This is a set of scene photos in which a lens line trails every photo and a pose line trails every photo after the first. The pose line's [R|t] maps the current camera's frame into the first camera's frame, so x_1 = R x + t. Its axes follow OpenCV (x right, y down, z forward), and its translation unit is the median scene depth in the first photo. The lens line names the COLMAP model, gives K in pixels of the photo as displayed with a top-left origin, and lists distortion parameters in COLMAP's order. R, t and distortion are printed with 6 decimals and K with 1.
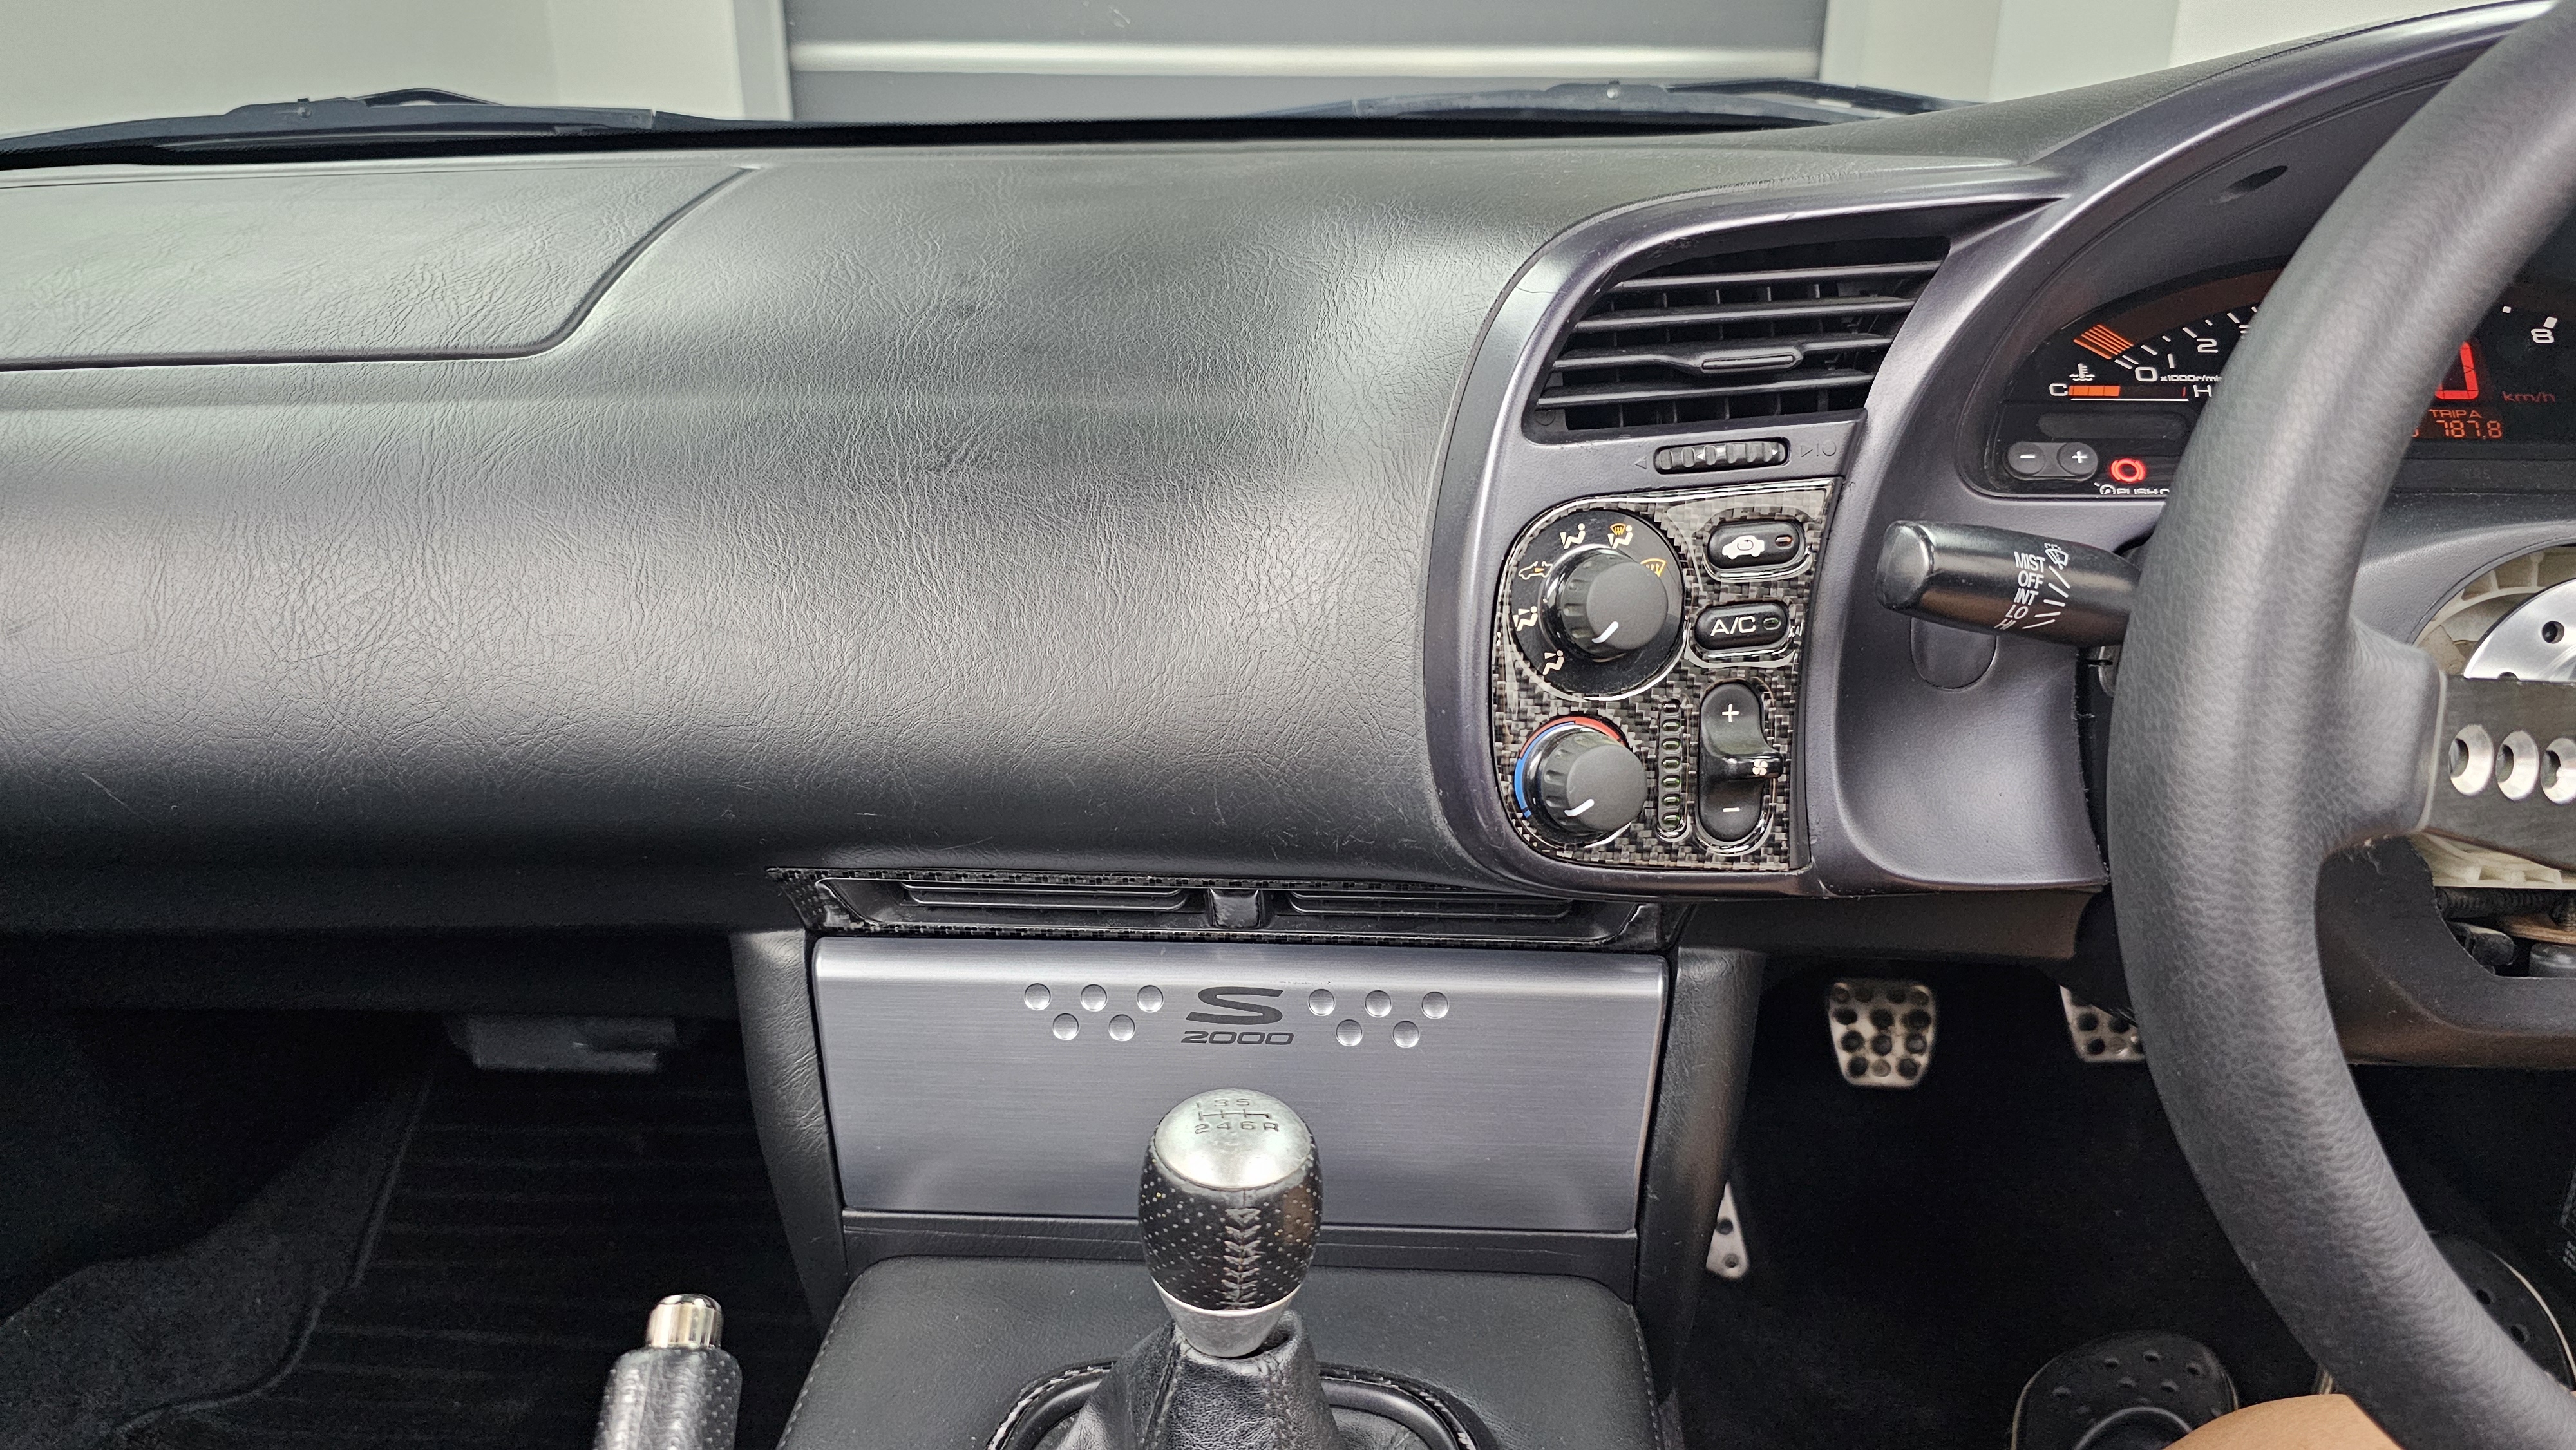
lens RADIAL K [[1740.9, 0, 1288.0], [0, 1740.9, 725.0], [0, 0, 1]] dist [0.085493, -0.105161]
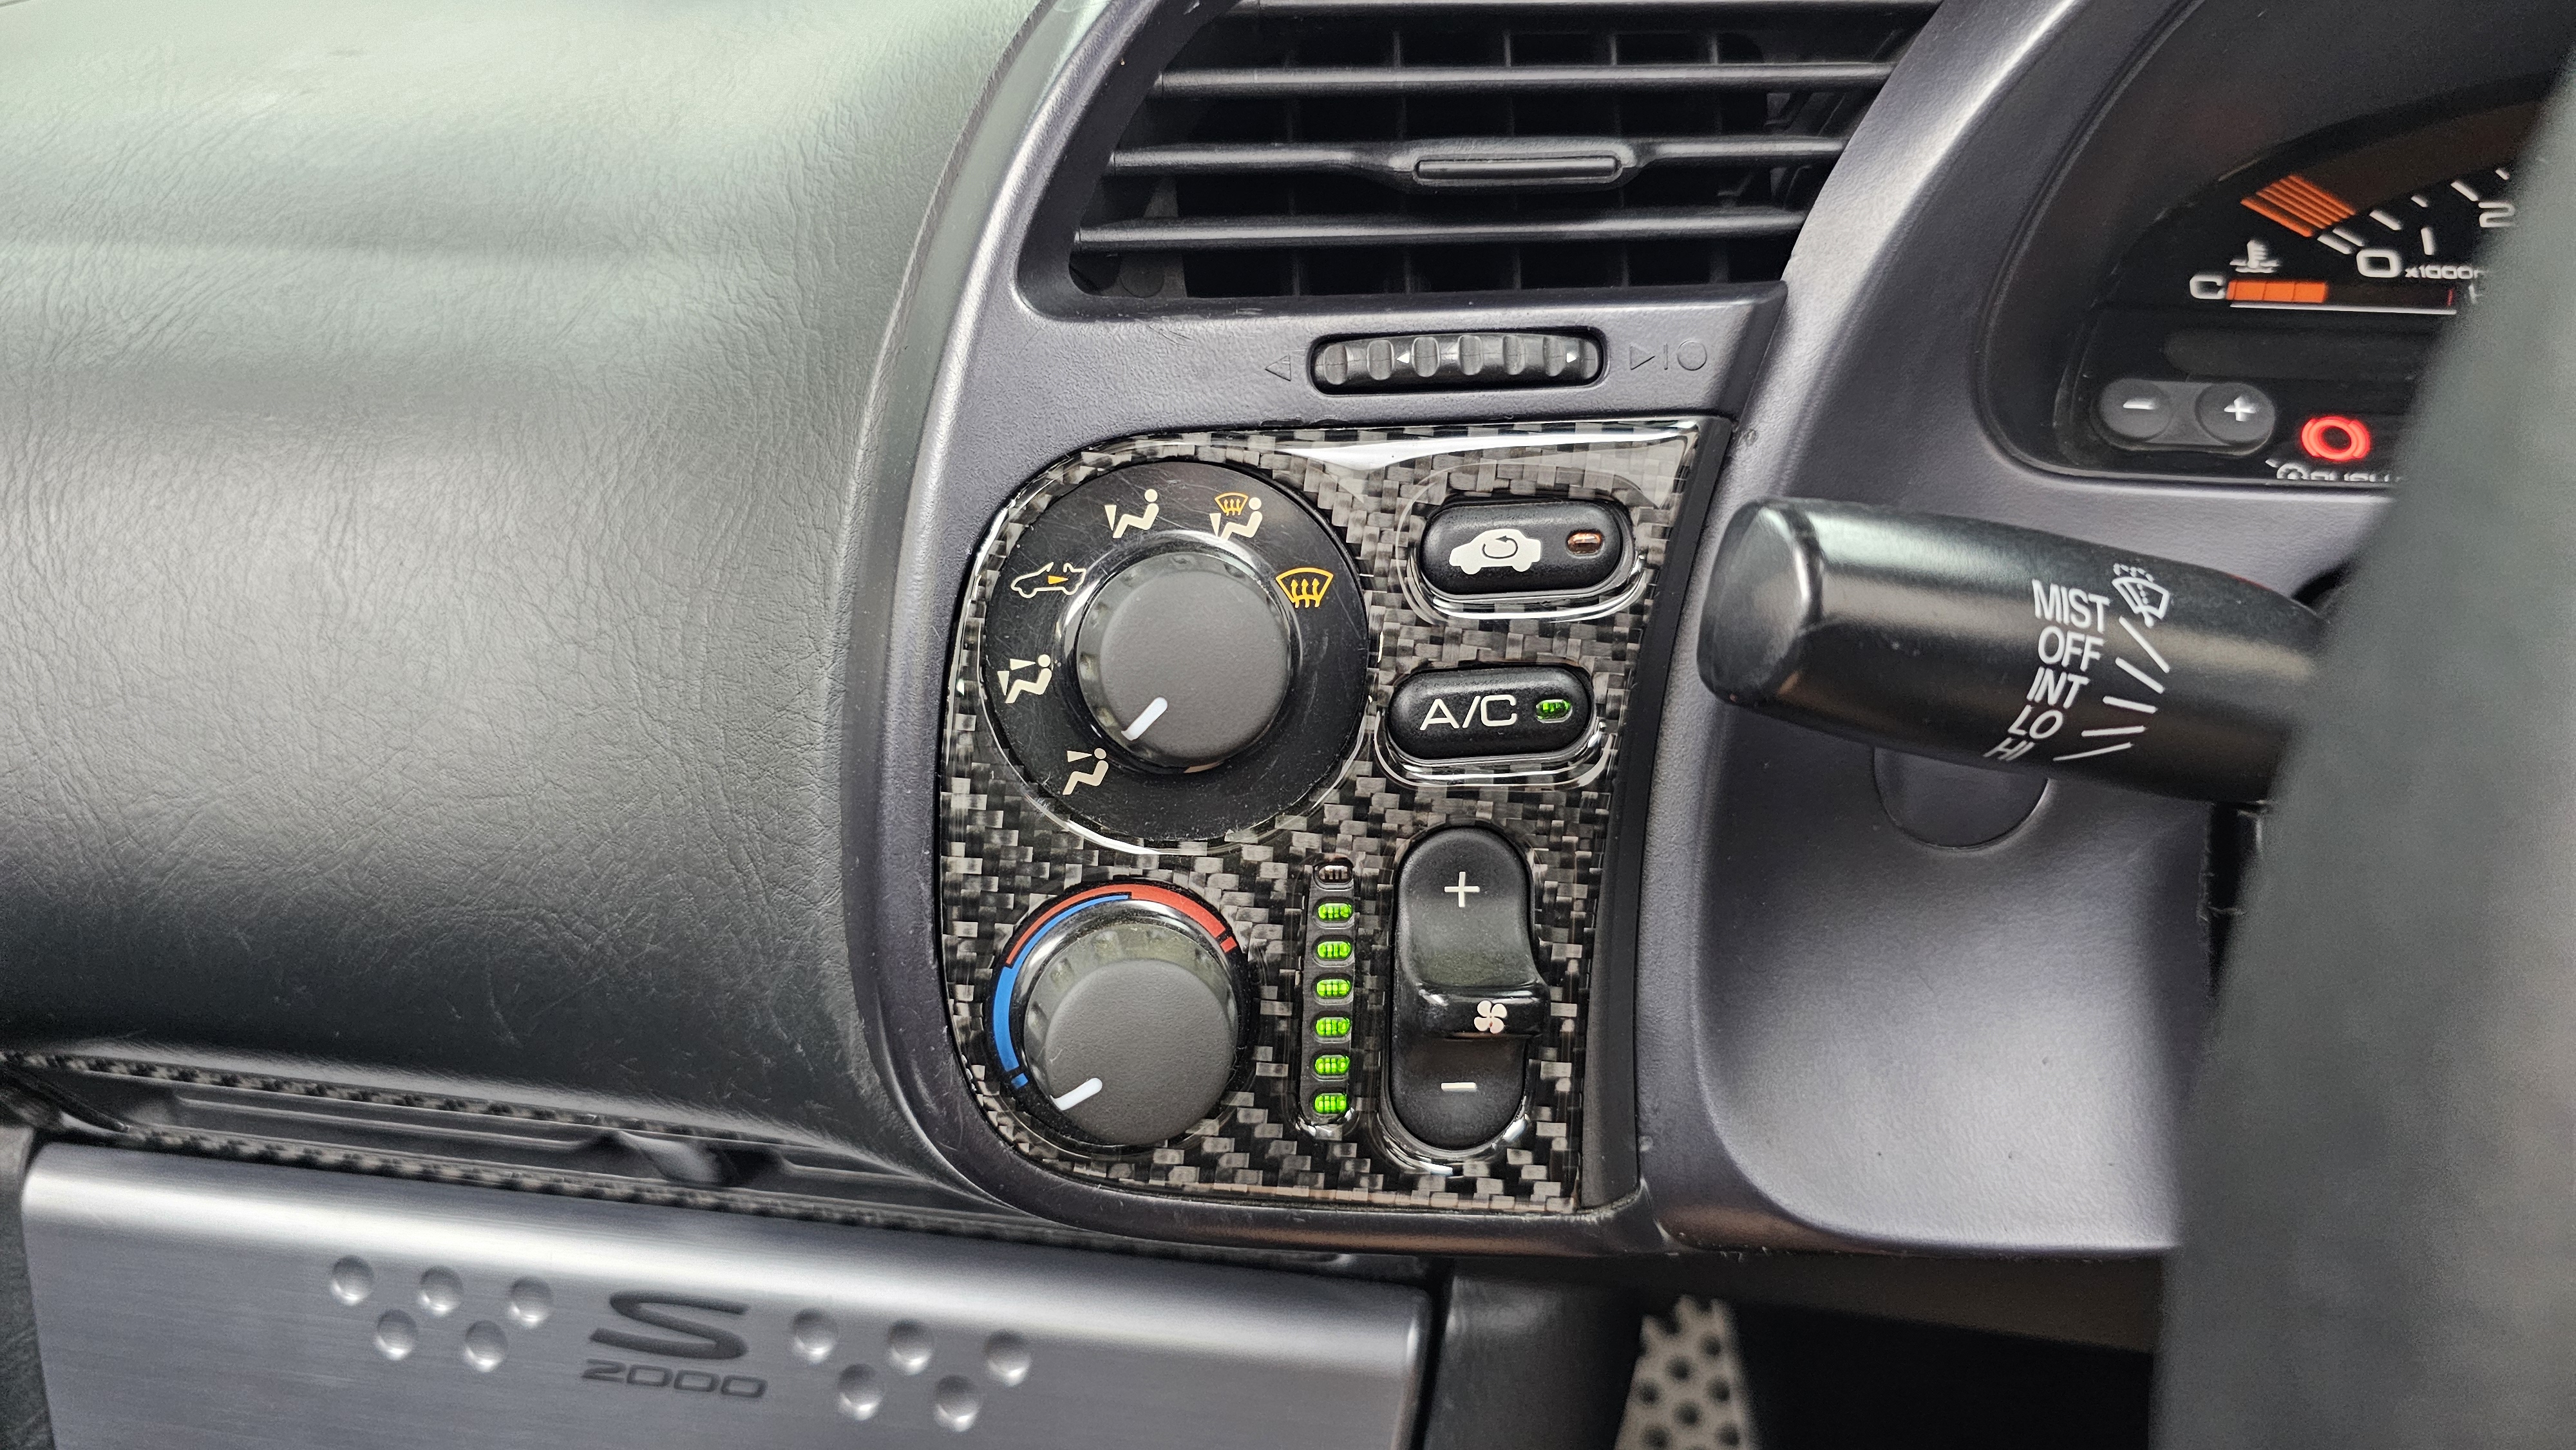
lens RADIAL K [[1764.3, 0, 1288.0], [0, 1764.3, 725.0], [0, 0, 1]] dist [0.039480, -0.056943]
pose [[0.994356, 0.045854, -0.095678, 0.249062], [-0.046468, 0.998911, -0.004201, -0.048295], [0.095381, 0.008623, 0.995403, 0.503632]]
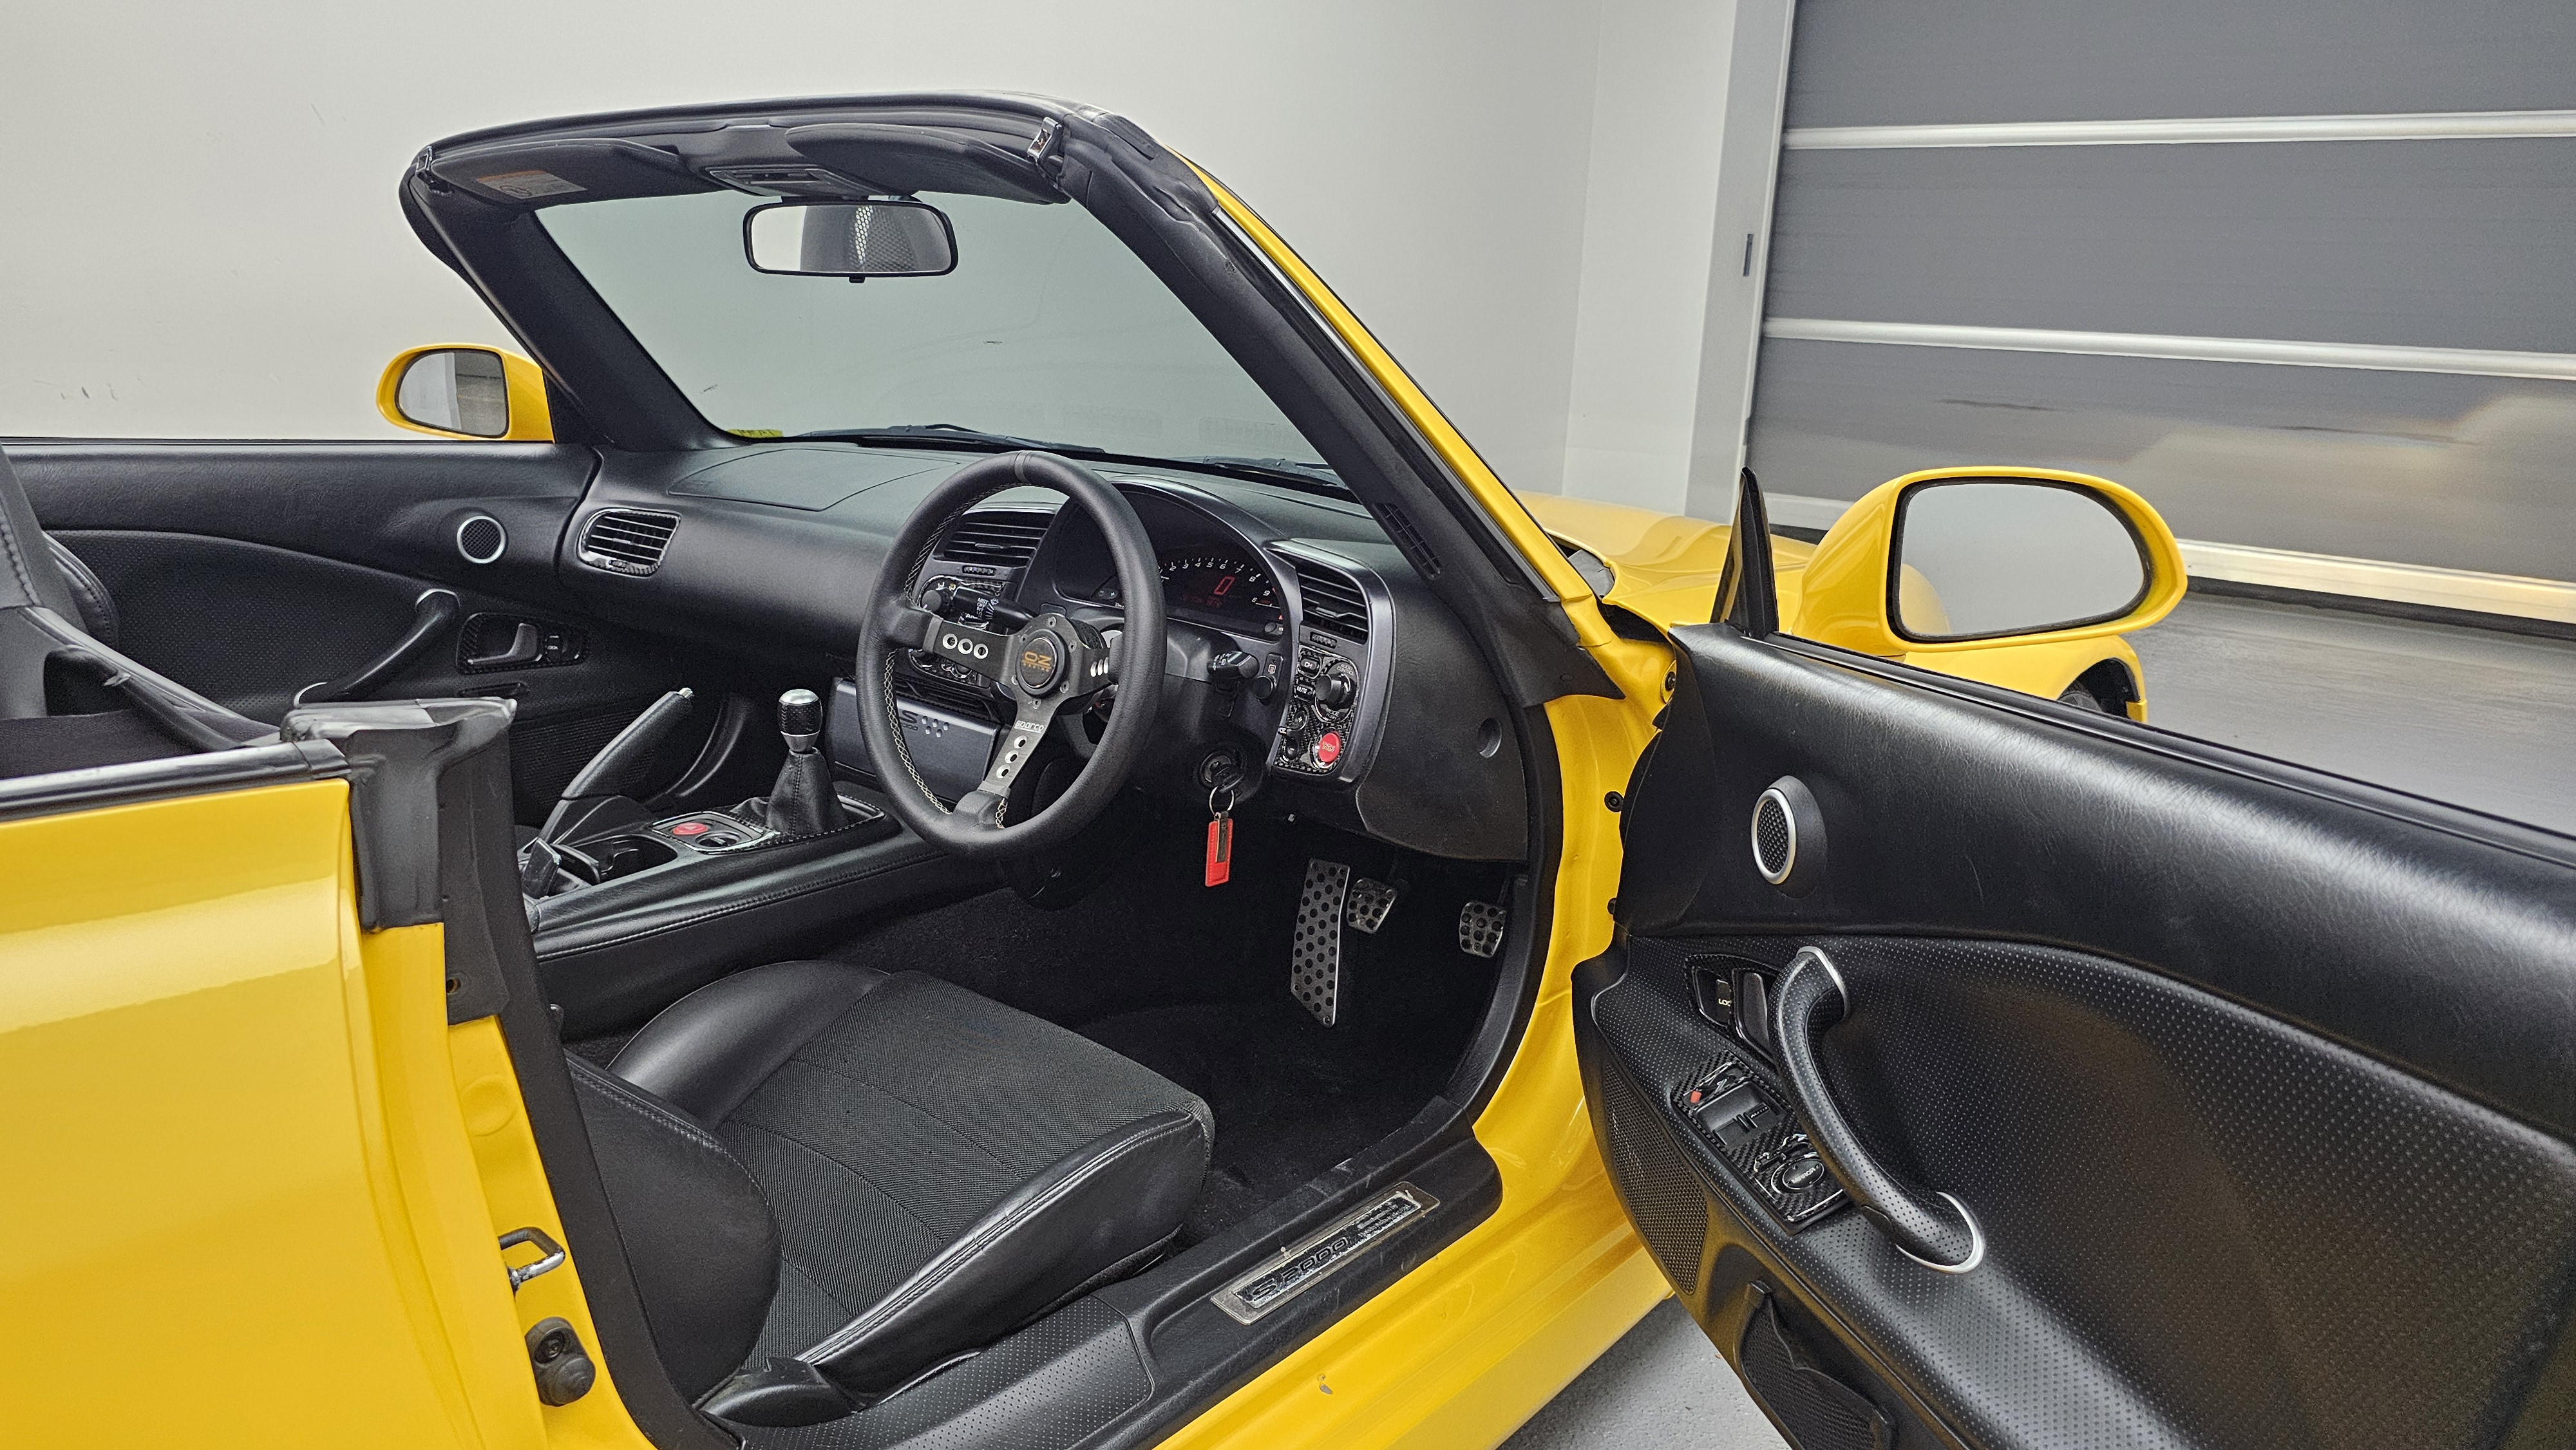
lens RADIAL K [[1740.9, 0, 1288.0], [0, 1740.9, 725.0], [0, 0, 1]] dist [0.085493, -0.105161]
pose [[0.780549, 0.181506, -0.598164, 2.966361], [-0.250400, 0.967575, -0.033150, 0.118814], [0.572751, 0.175656, 0.800688, -1.493977]]
